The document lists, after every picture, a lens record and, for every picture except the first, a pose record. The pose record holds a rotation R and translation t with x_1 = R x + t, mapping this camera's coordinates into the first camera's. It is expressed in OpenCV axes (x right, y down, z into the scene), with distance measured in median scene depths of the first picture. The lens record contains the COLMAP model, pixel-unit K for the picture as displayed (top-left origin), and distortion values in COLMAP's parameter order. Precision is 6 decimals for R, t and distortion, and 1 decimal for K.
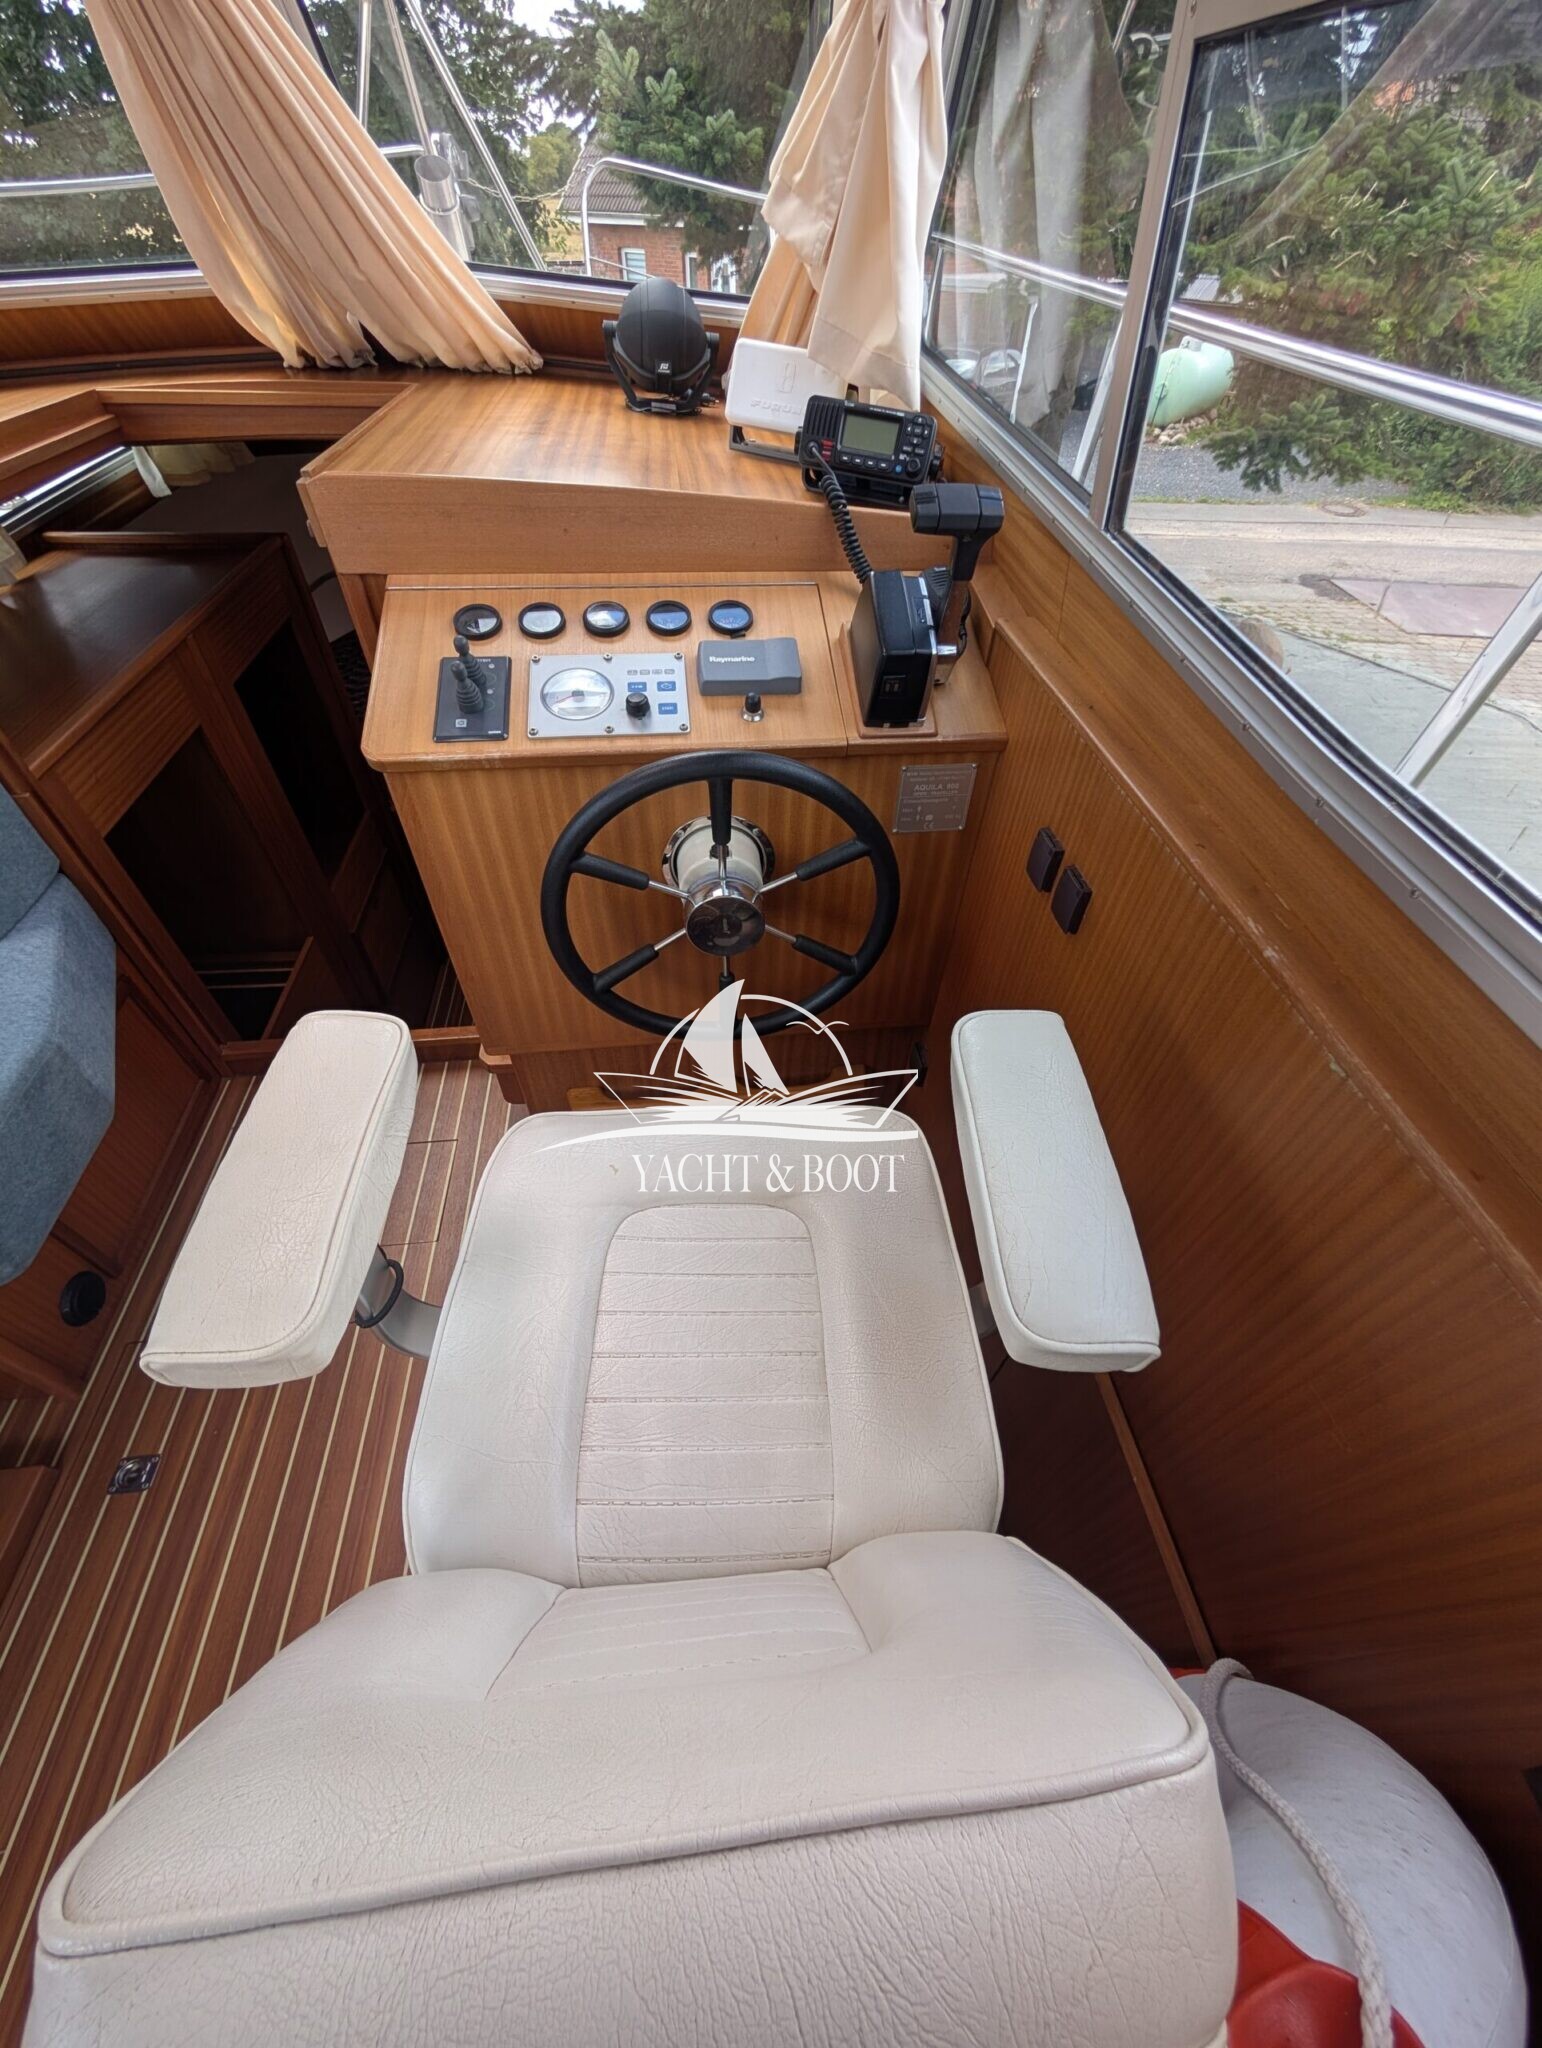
lens RADIAL K [[770.7, 0, 776.3], [0, 770.7, 1028.7], [0, 0, 1]] dist [-0.000548, -0.000003]
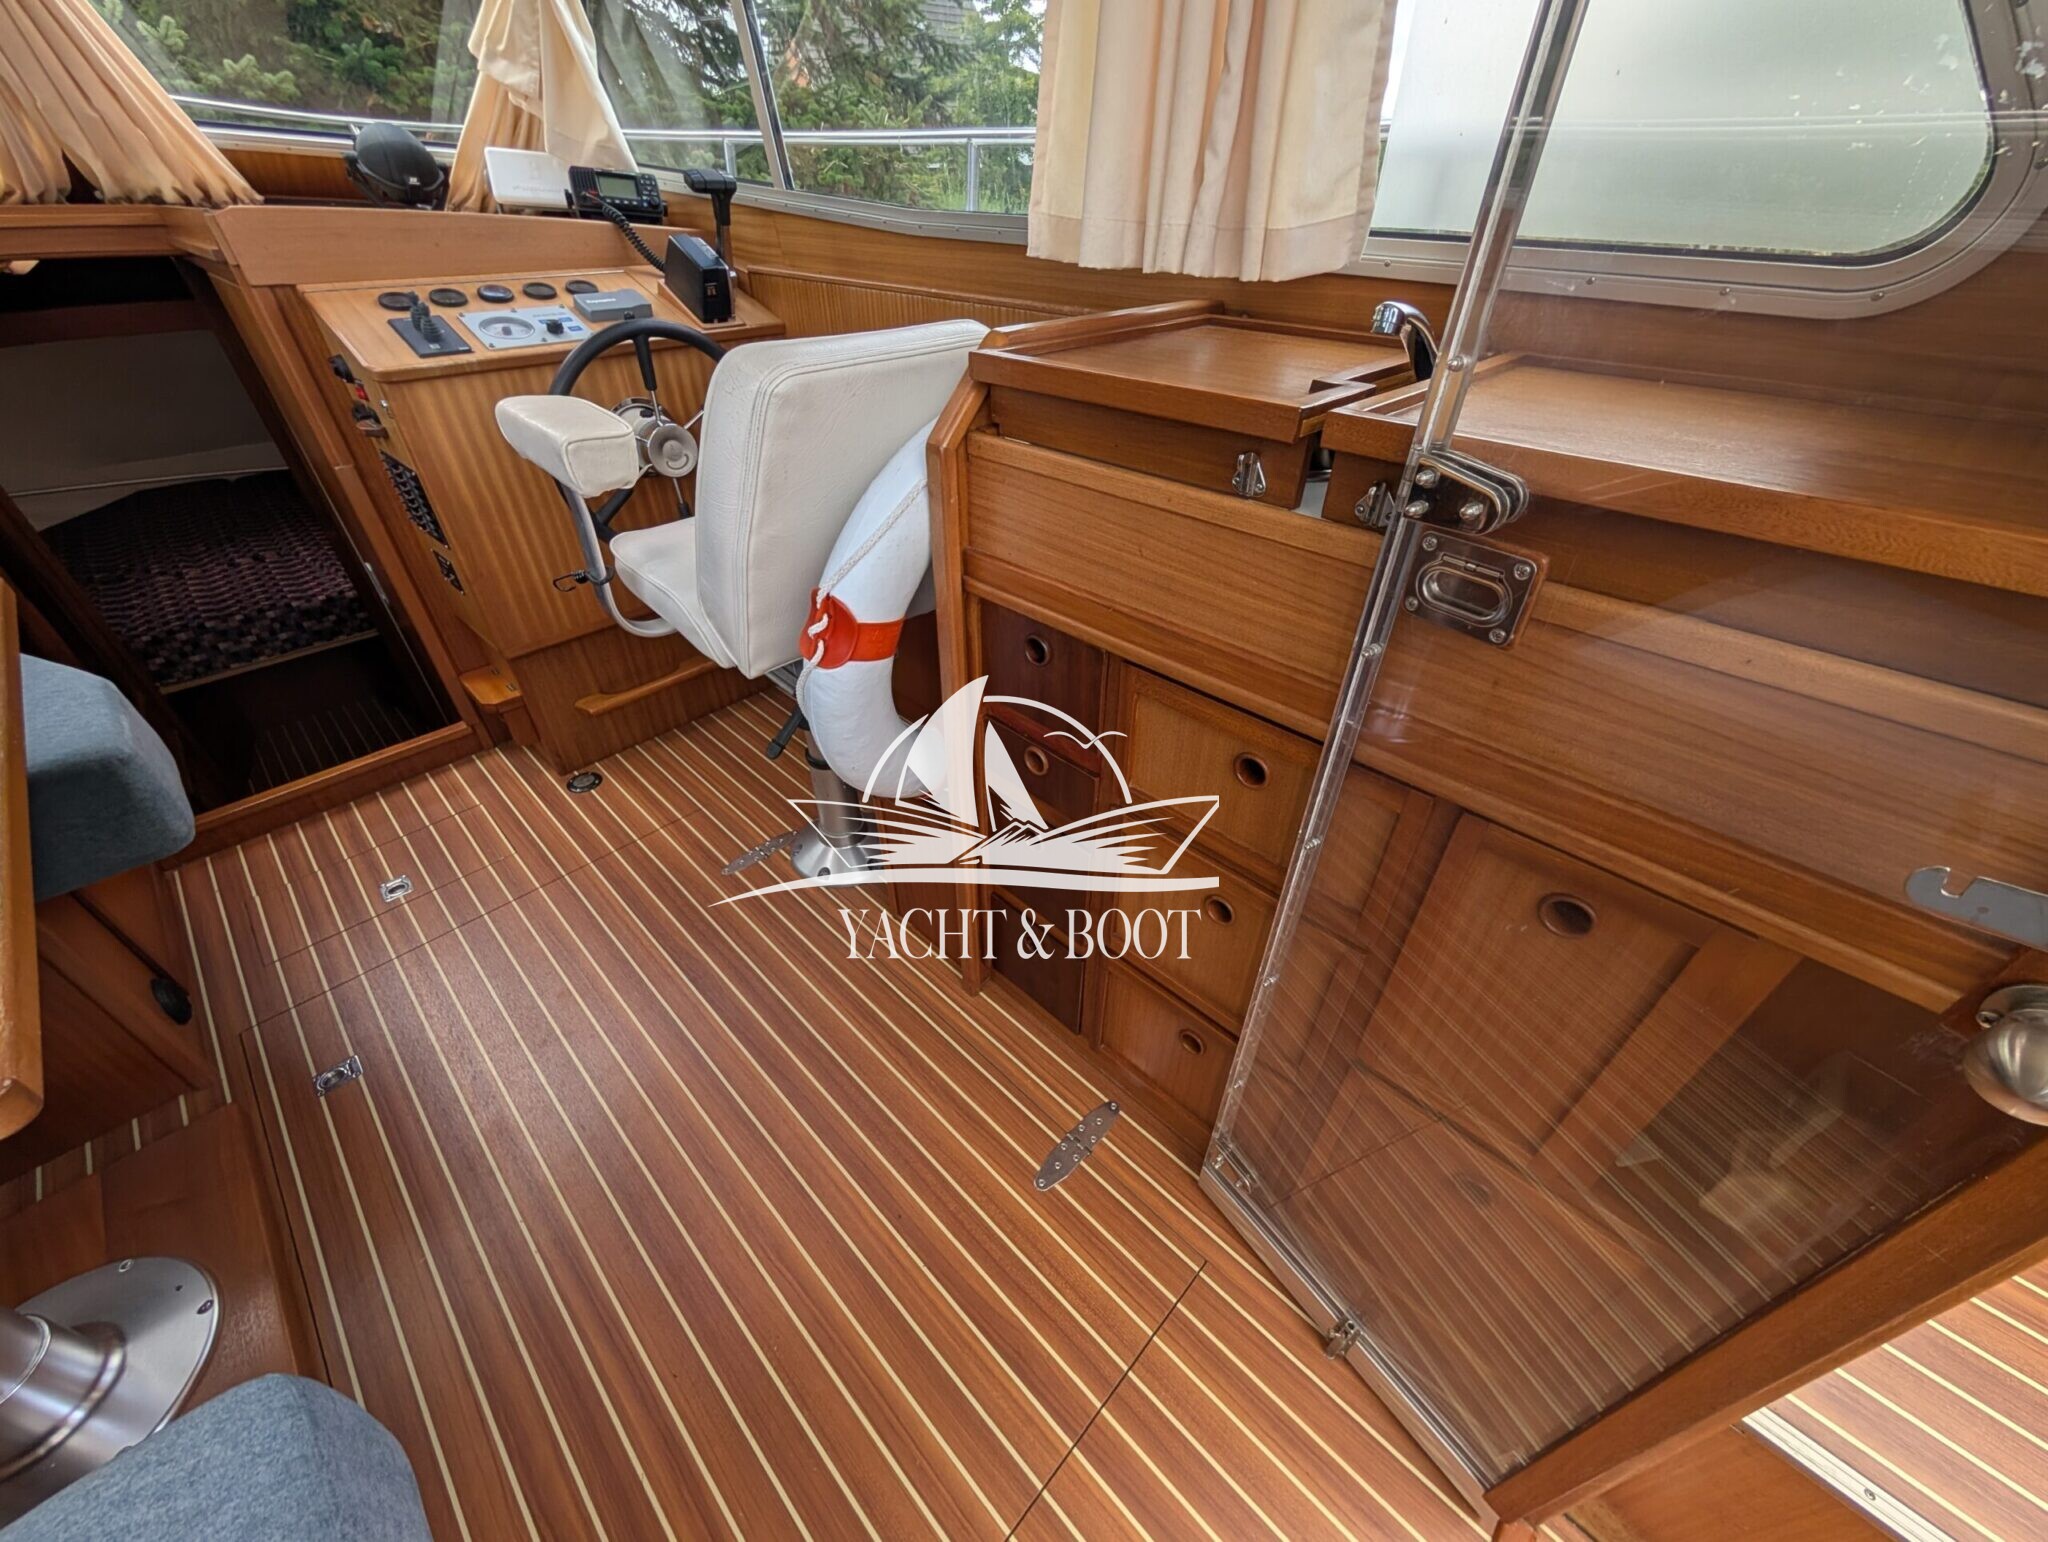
lens RADIAL K [[785.0, 0, 1024.0], [0, 785.0, 771.0], [0, 0, 1]] dist [0.001075, 0.000351]
pose [[0.774230, -0.400420, 0.490135, -0.491605], [0.476568, 0.878434, -0.035154, 0.733814], [-0.416475, 0.260800, 0.870937, -0.451424]]
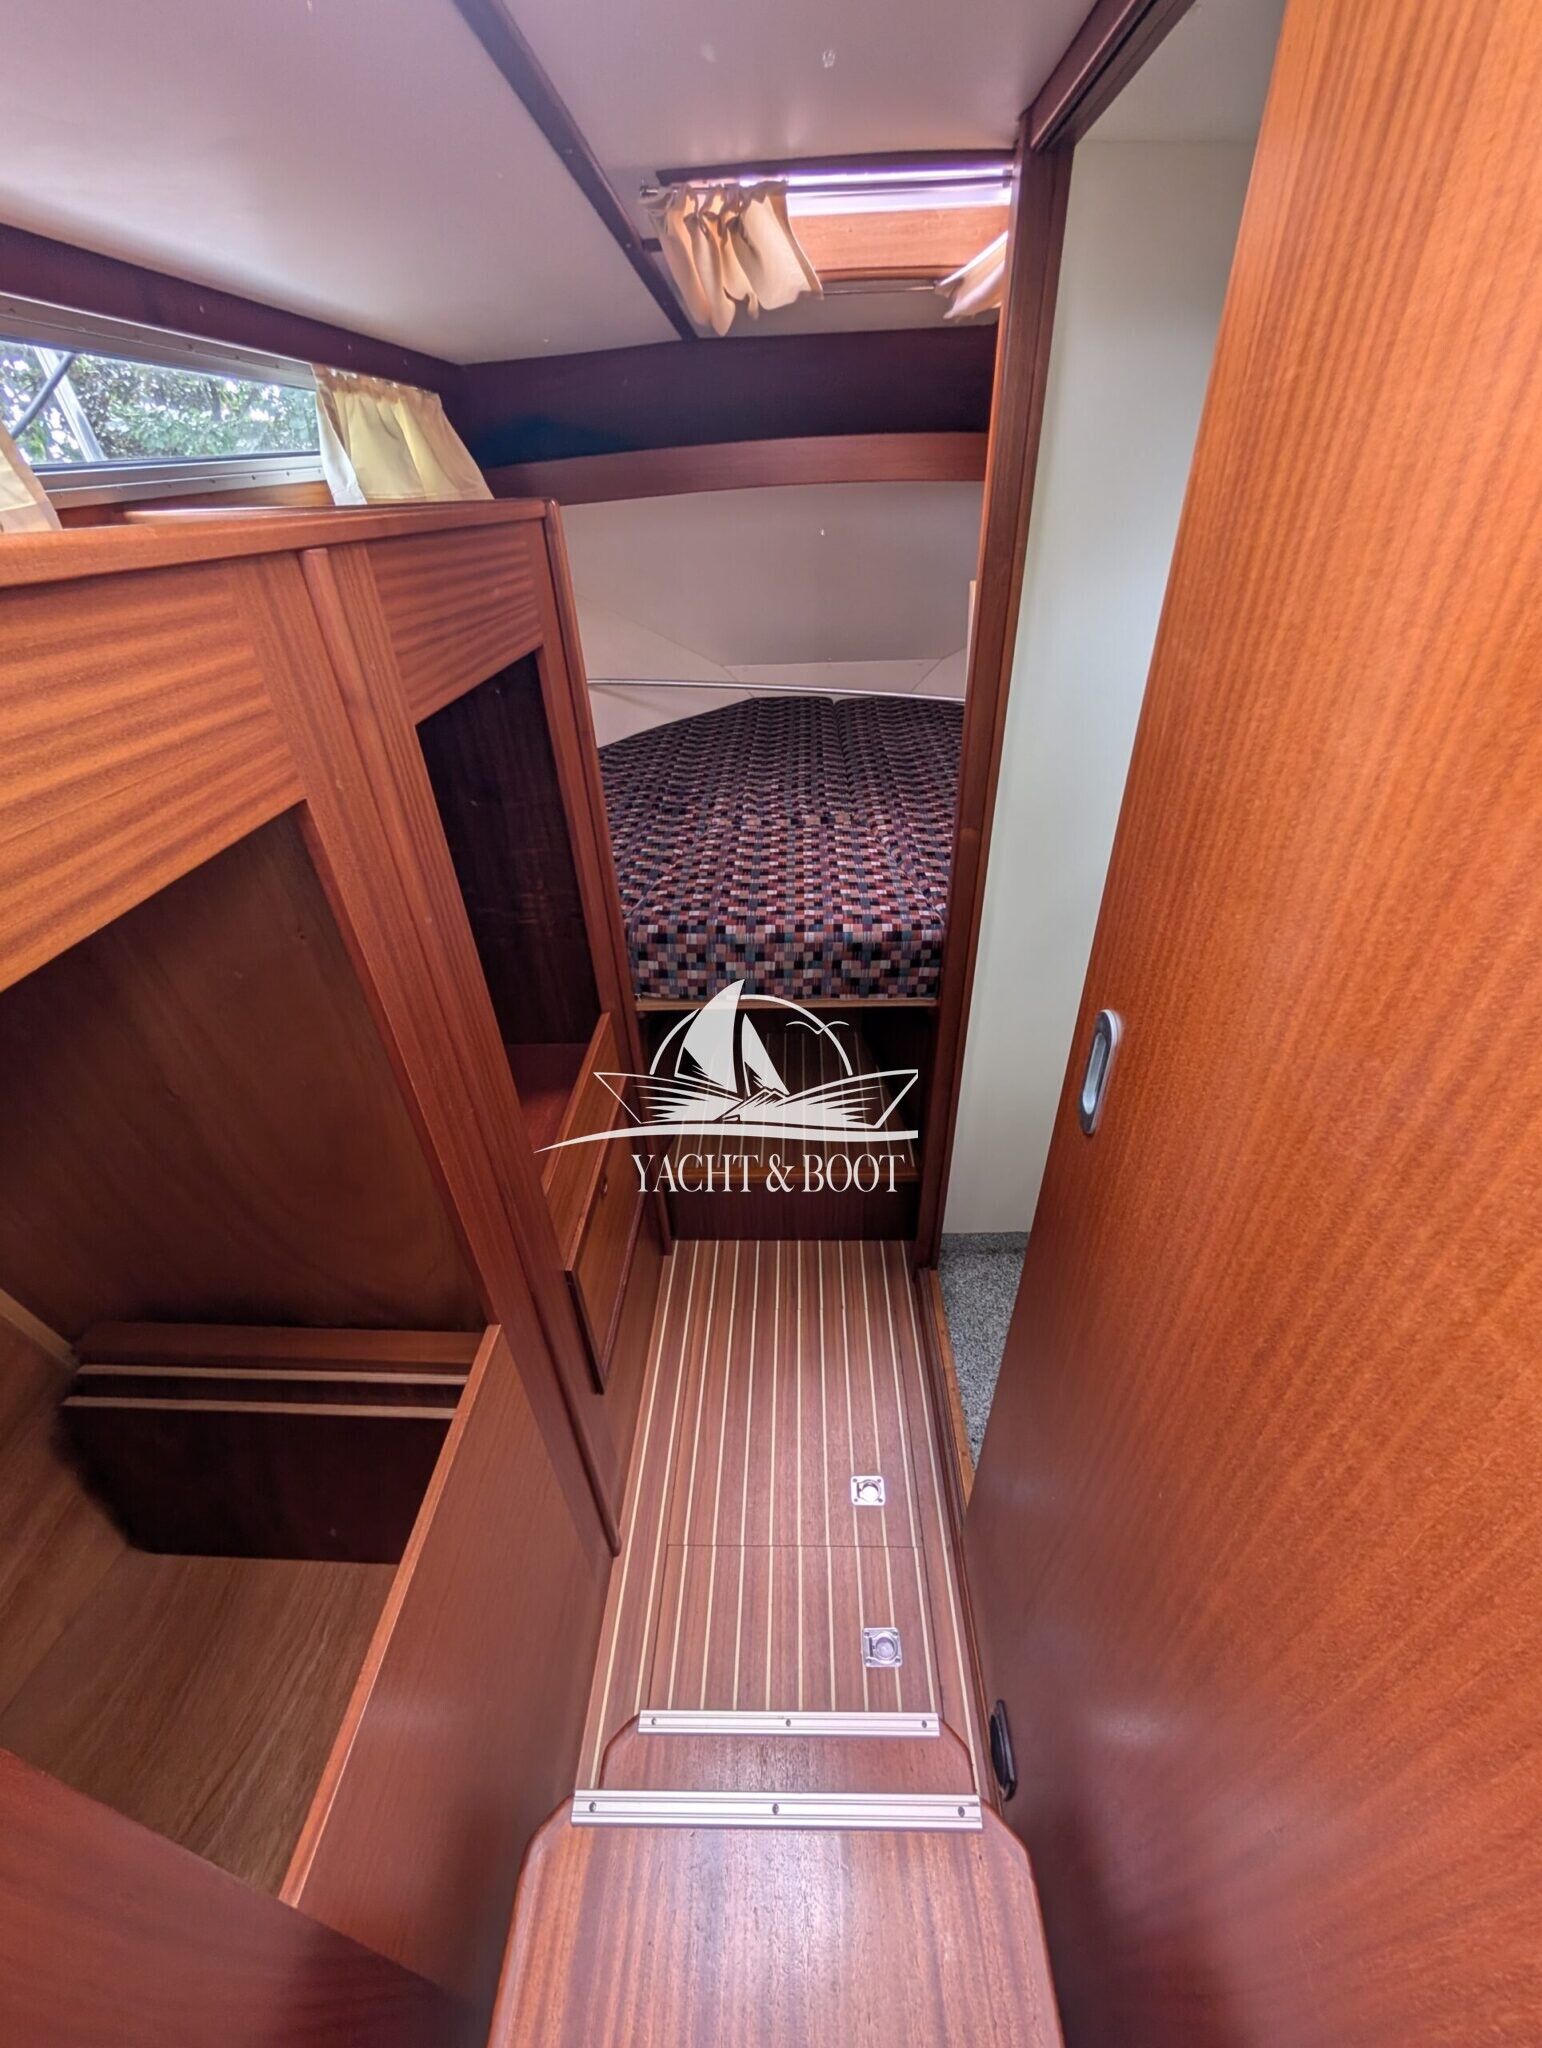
lens RADIAL K [[770.7, 0, 776.3], [0, 770.7, 1028.7], [0, 0, 1]] dist [-0.000548, -0.000003]
pose [[0.989485, 0.020251, -0.143214, -0.750685], [-0.049447, 0.977854, -0.203364, -0.364019], [0.135924, 0.208307, 0.968573, 1.098411]]
